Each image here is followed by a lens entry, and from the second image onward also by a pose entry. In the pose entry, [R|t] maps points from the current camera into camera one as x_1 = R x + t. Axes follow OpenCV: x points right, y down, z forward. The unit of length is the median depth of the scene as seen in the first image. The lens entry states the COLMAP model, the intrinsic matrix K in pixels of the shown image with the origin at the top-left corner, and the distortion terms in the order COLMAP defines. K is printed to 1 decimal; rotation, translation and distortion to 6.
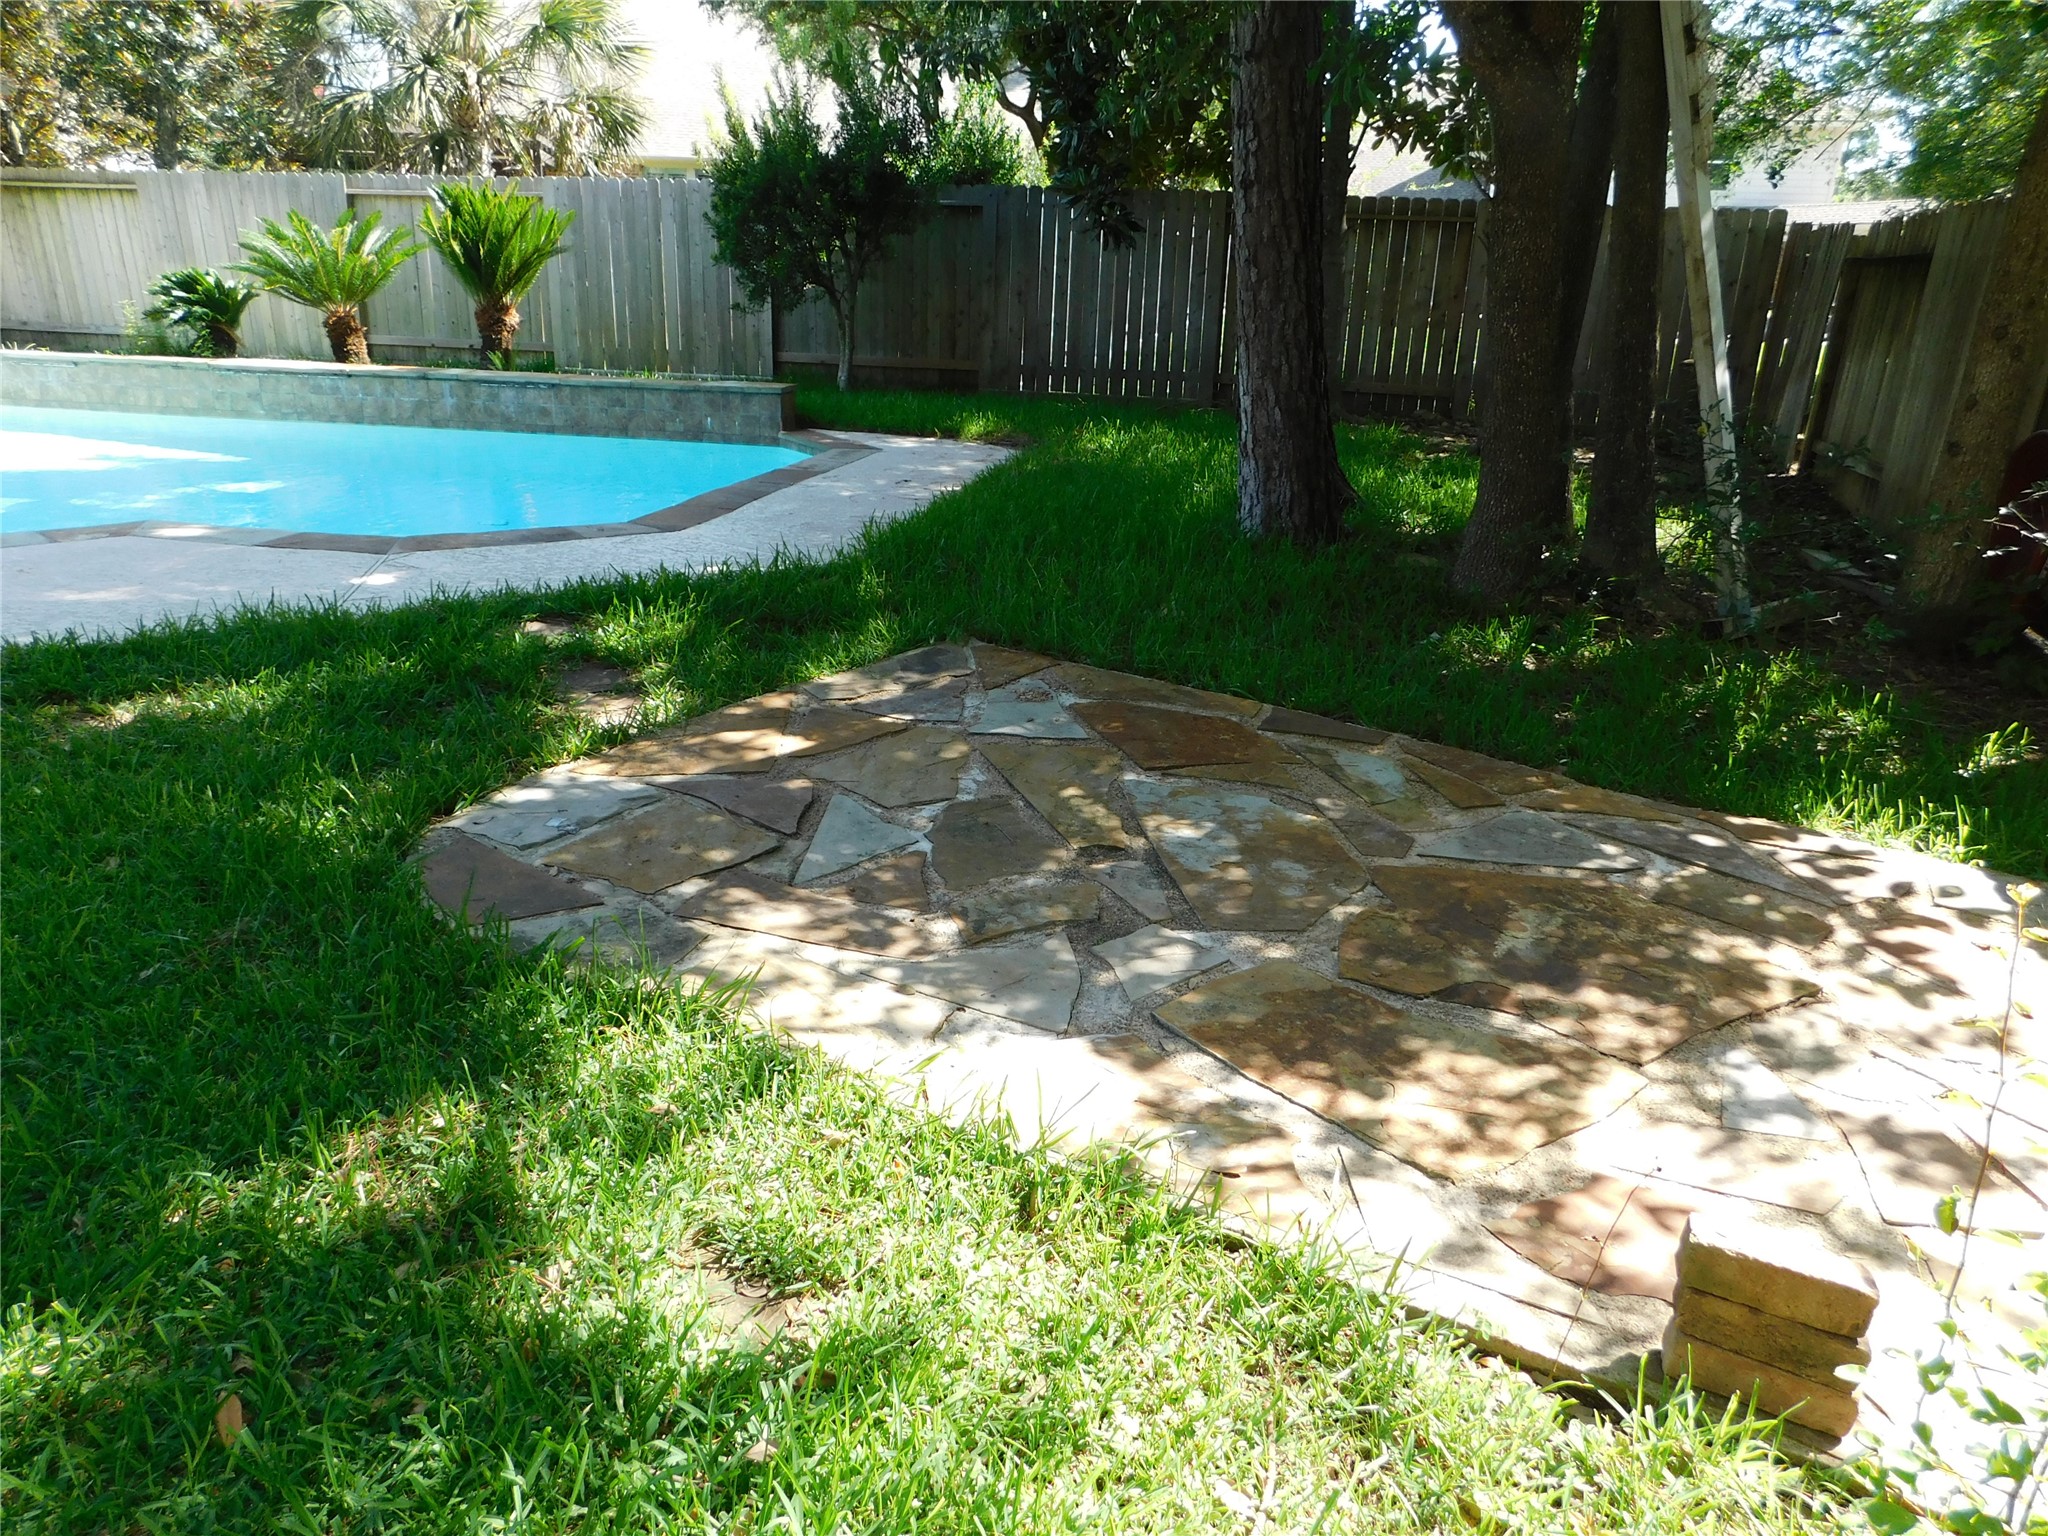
lens RADIAL K [[1351.1, 0, 1028.0], [0, 1351.1, 760.8], [0, 0, 1]] dist [-0.075045, 0.059010]
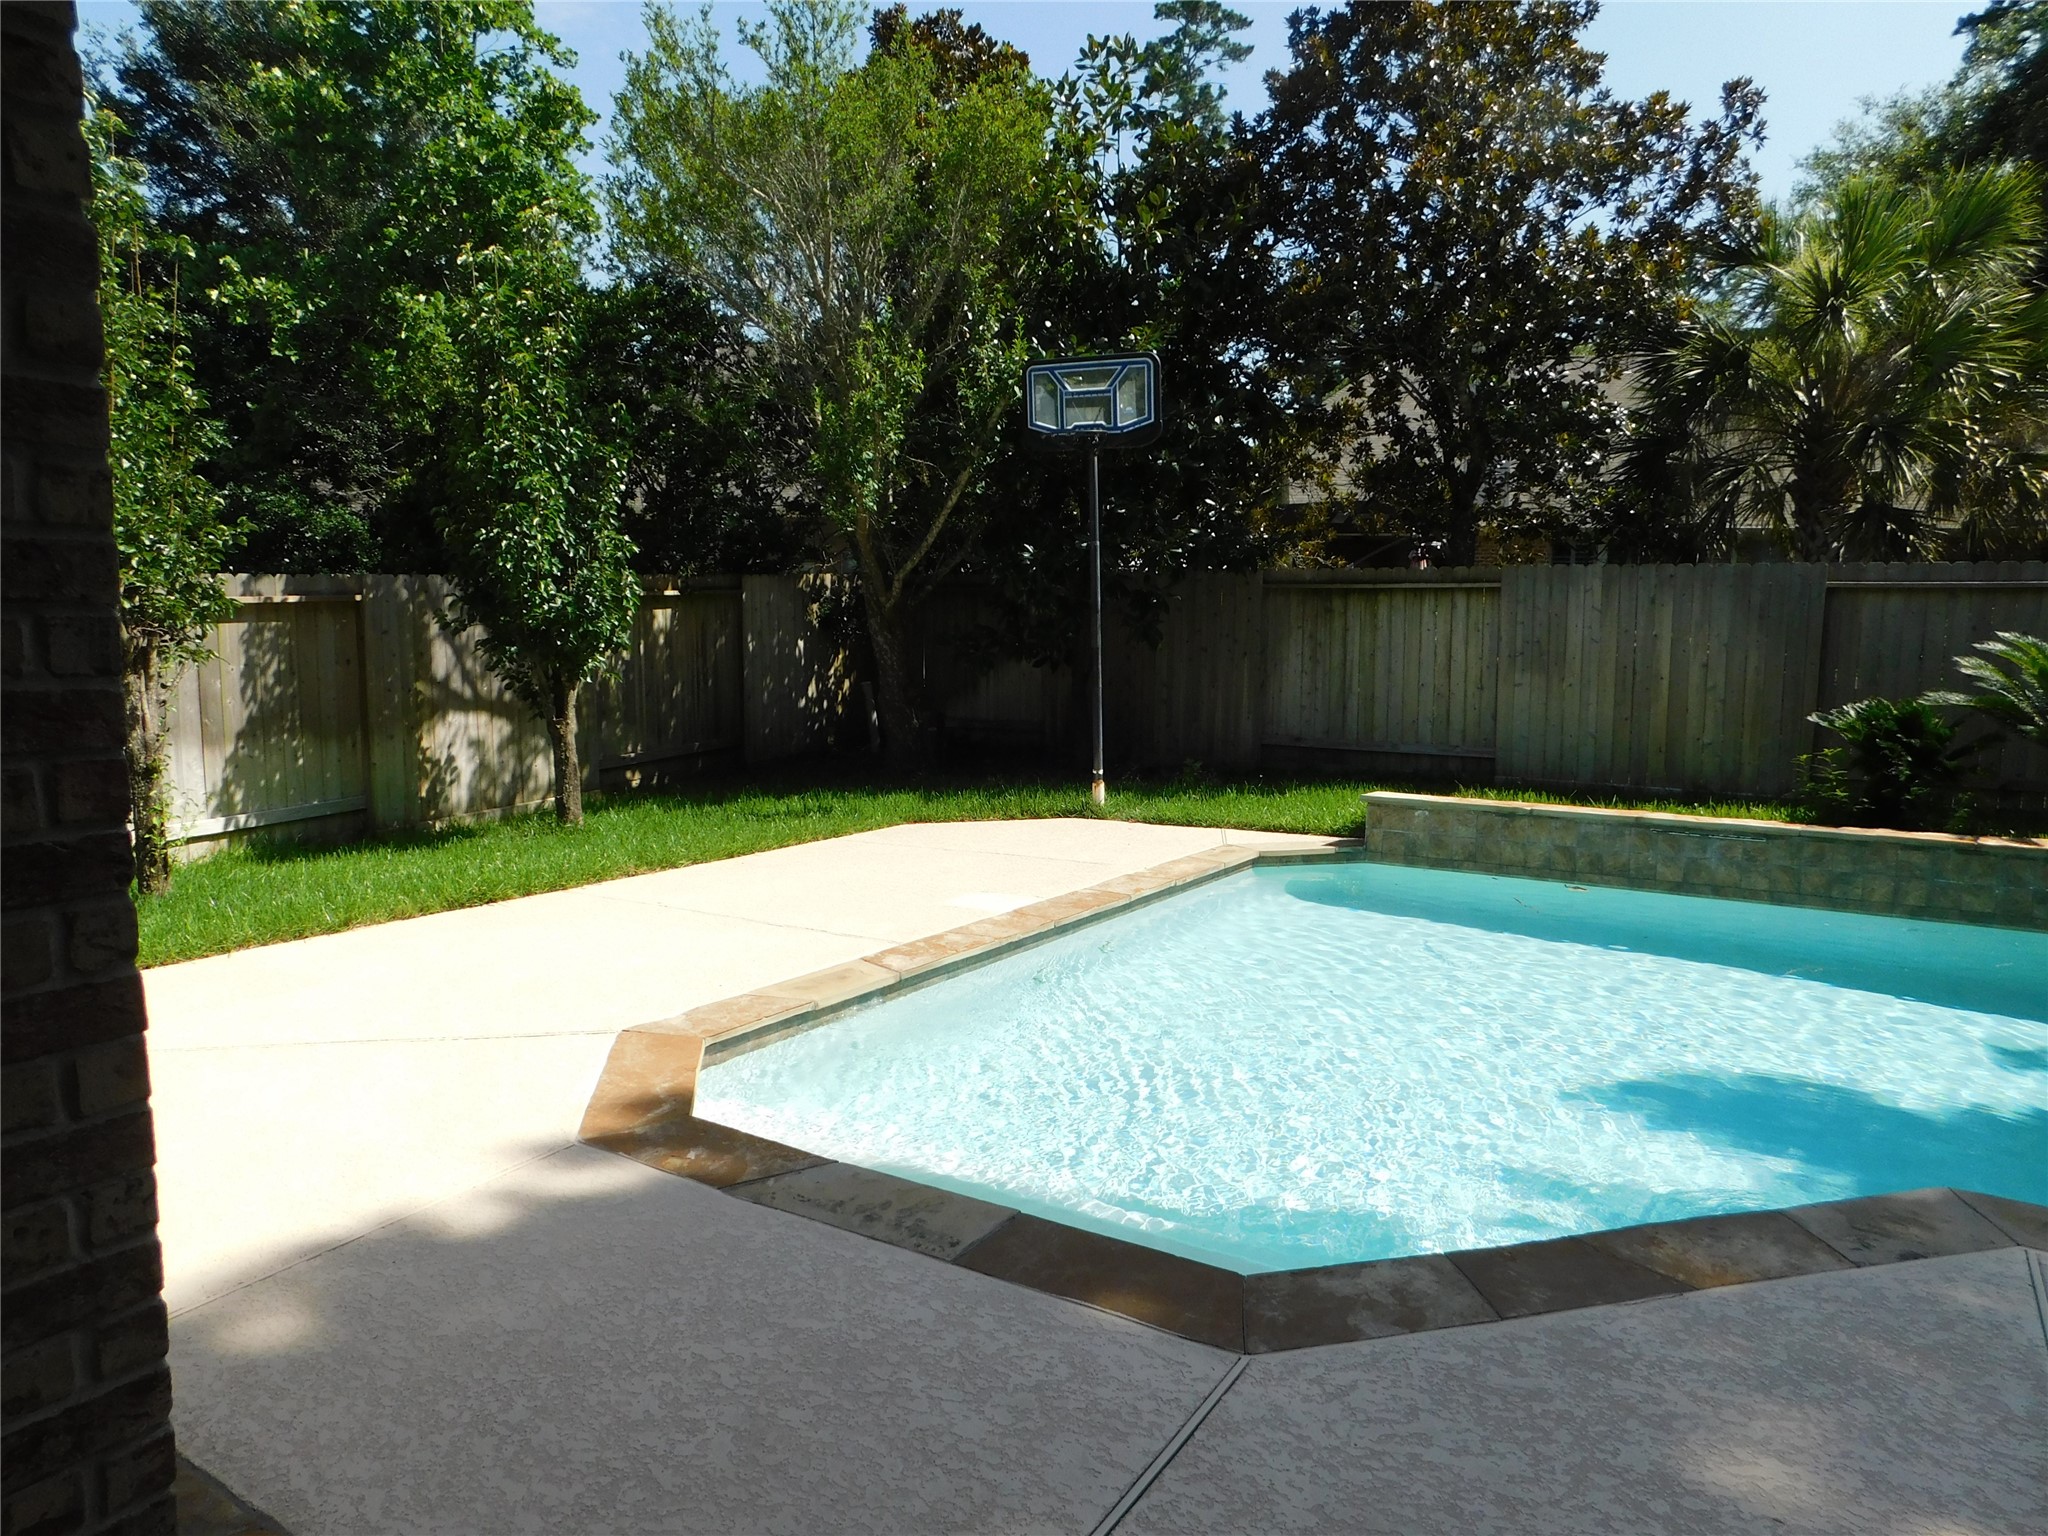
lens RADIAL K [[1351.1, 0, 1022.7], [0, 1351.1, 773.8], [0, 0, 1]] dist [-0.075045, 0.059010]
pose [[0.924743, 0.017987, -0.380166, -0.800866], [-0.109394, 0.969292, -0.220239, -0.134182], [0.364531, 0.245253, 0.898314, 0.219669]]
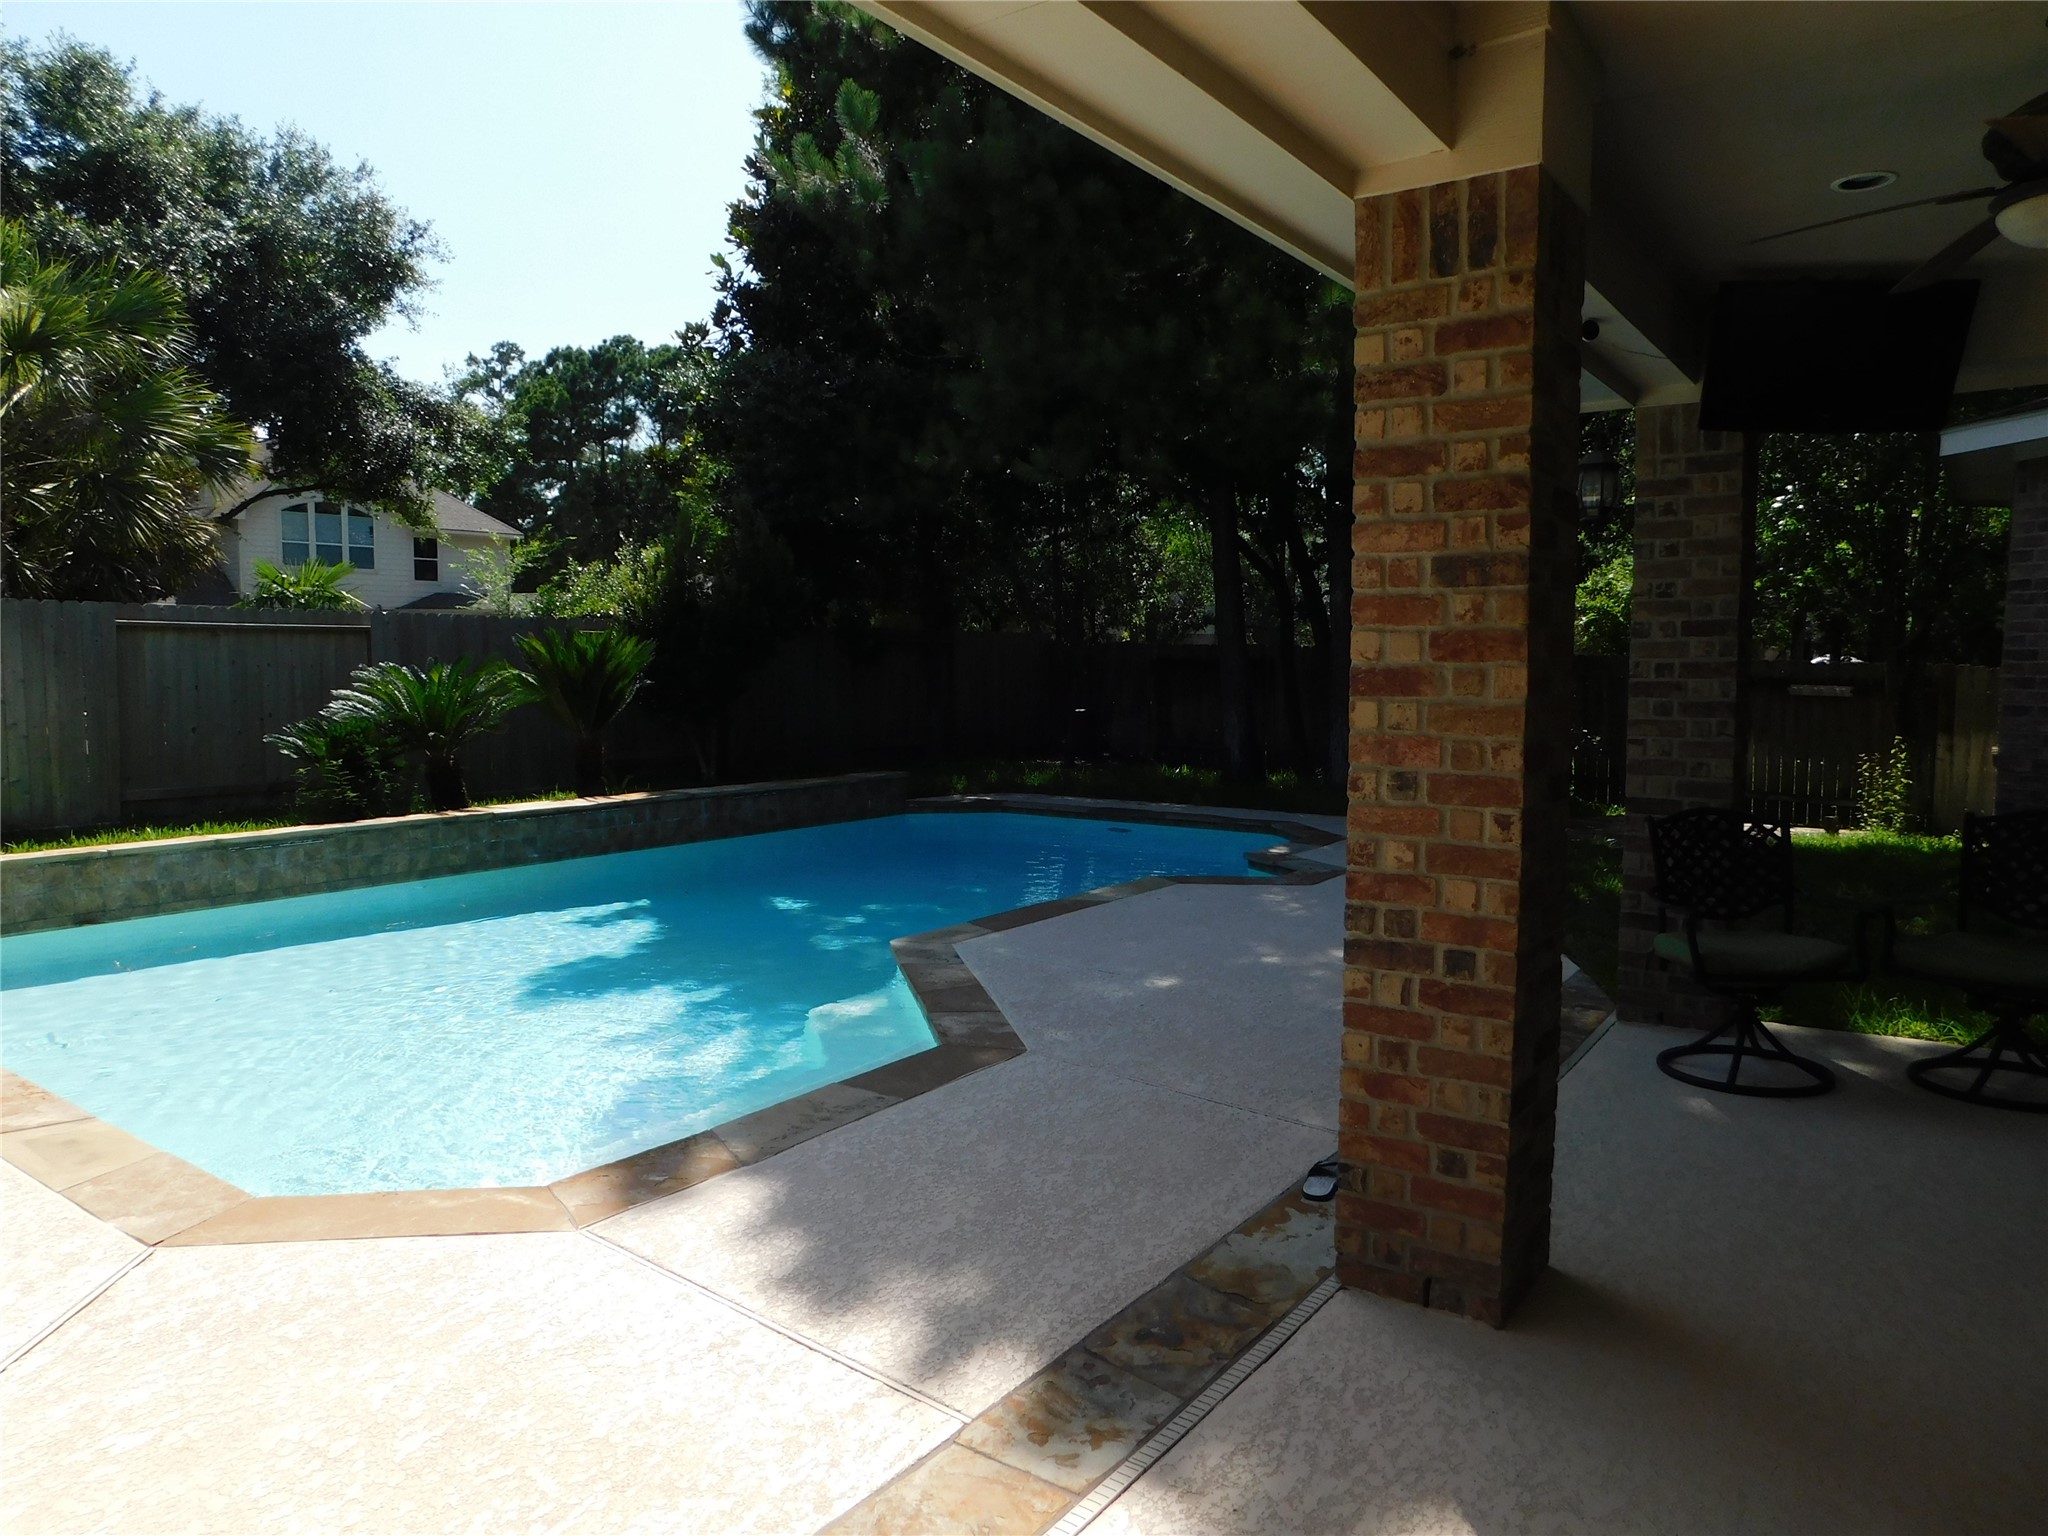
lens RADIAL K [[1351.1, 0, 1015.8], [0, 1351.1, 752.3], [0, 0, 1]] dist [-0.075045, 0.059010]
pose [[0.427337, -0.091294, 0.899471, -1.252227], [0.321030, 0.945378, -0.056567, -0.160990], [-0.845176, 0.312931, 0.433303, 0.248548]]
